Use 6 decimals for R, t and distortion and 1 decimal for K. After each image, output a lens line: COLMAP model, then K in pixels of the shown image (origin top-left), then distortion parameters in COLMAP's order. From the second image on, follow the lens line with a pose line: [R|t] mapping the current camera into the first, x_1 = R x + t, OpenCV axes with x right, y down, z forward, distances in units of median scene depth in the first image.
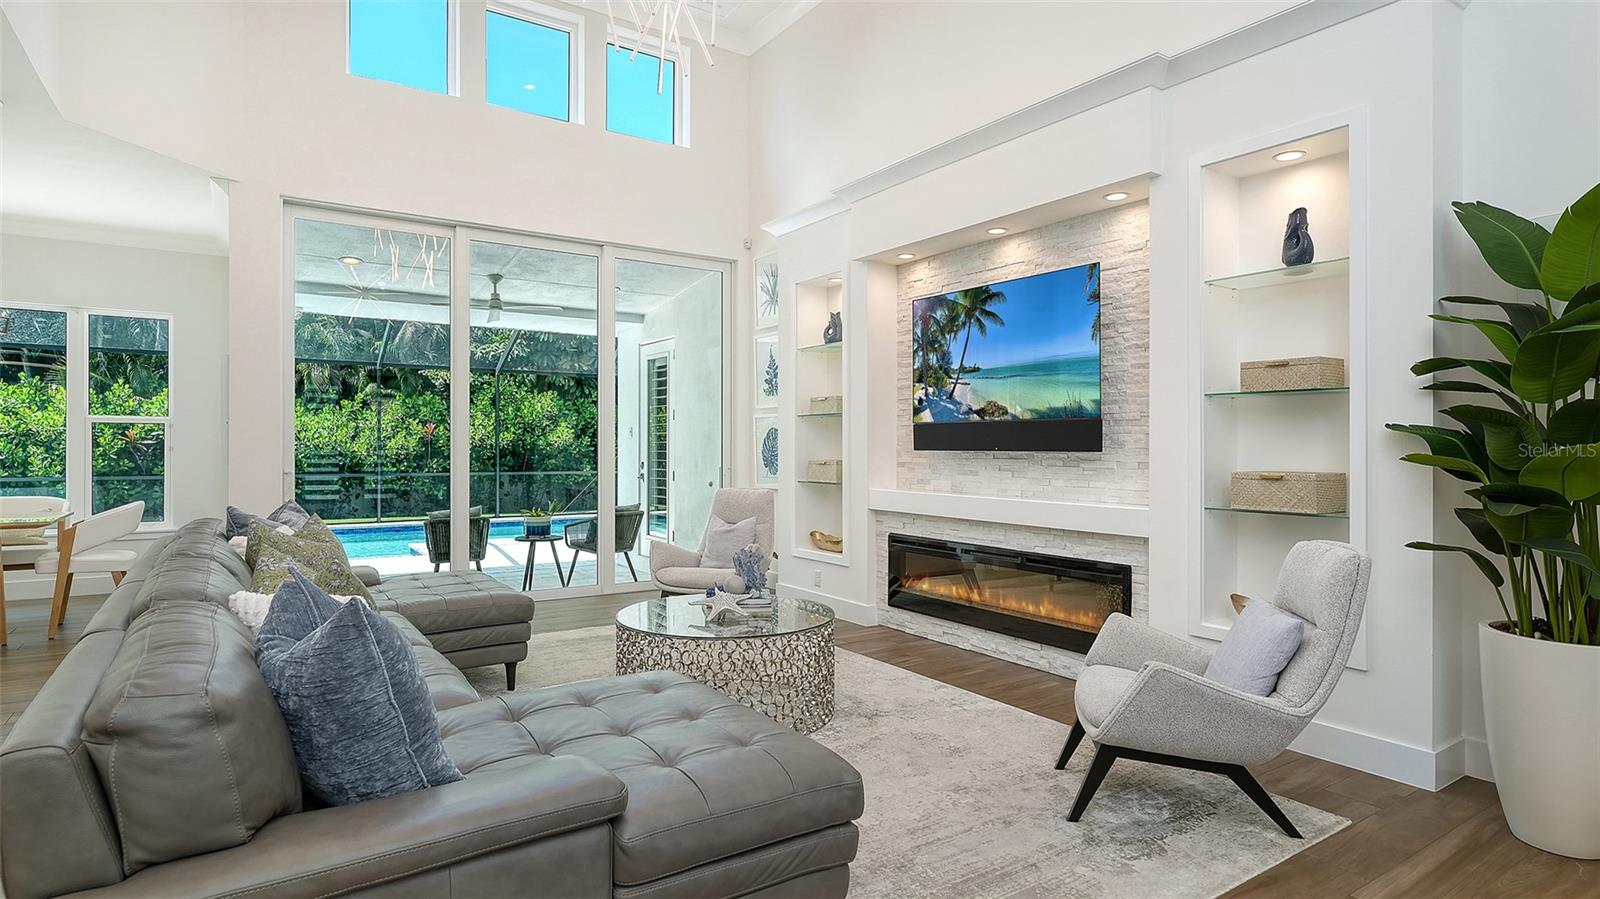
lens RADIAL K [[850.9, 0, 800.0], [0, 850.9, 449.5], [0, 0, 1]] dist [0.000699, 0.000925]
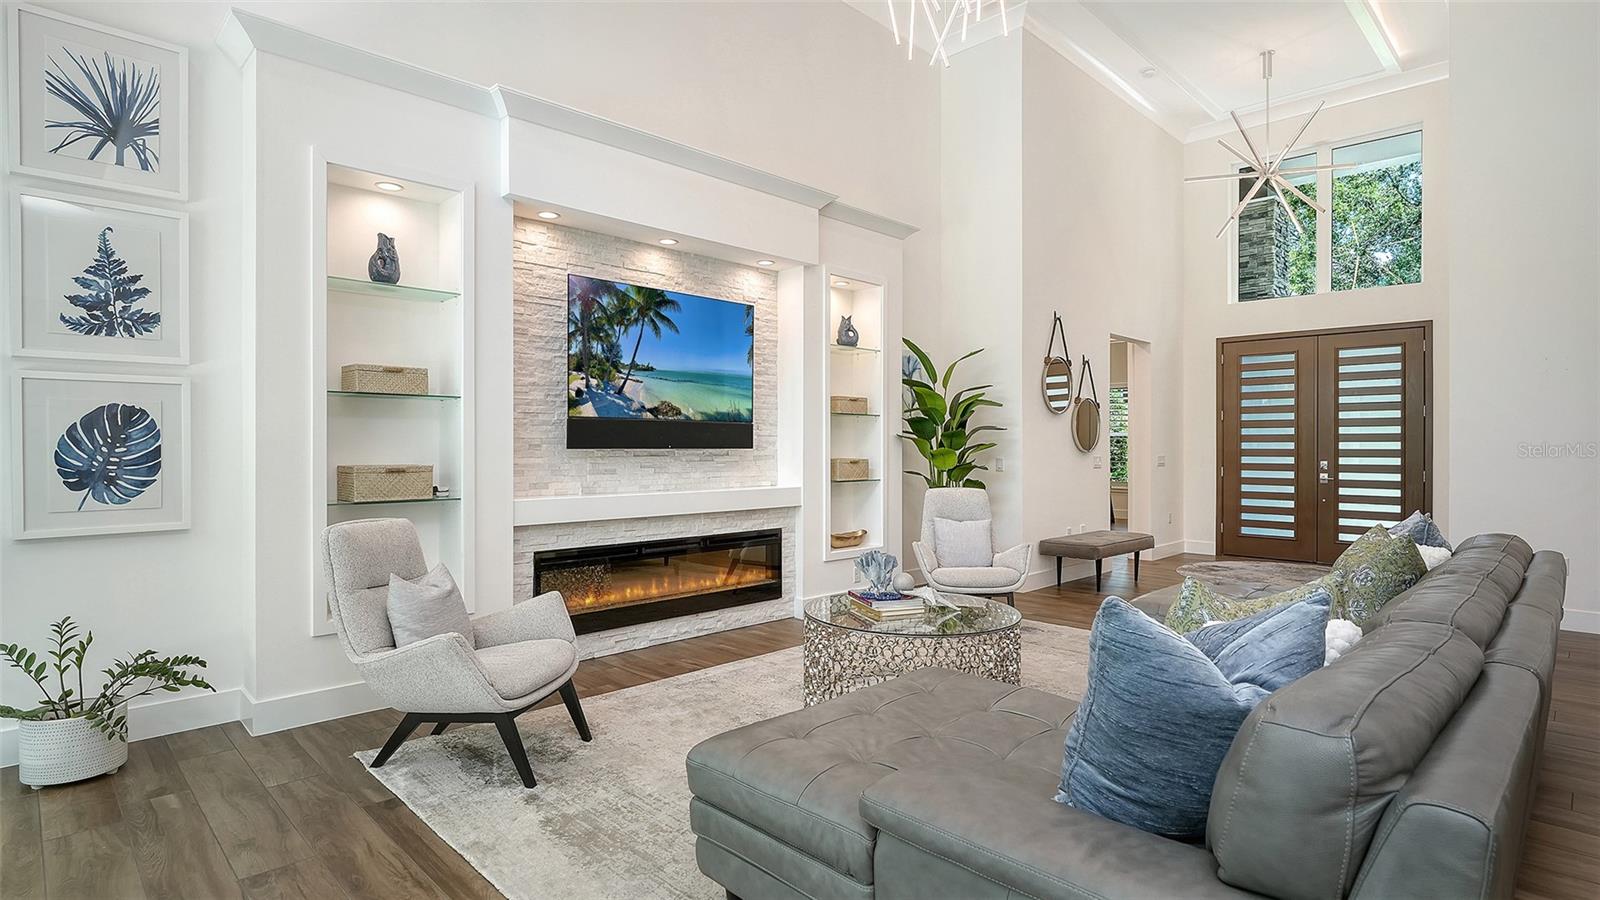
lens RADIAL K [[805.0, 0, 792.7], [0, 805.0, 444.5], [0, 0, 1]] dist [-0.000837, -0.000385]
pose [[-0.195617, -0.002766, 0.980676, -0.732688], [0.000944, 0.999995, 0.003008, -0.005814], [-0.980680, 0.001514, -0.195614, 0.970921]]
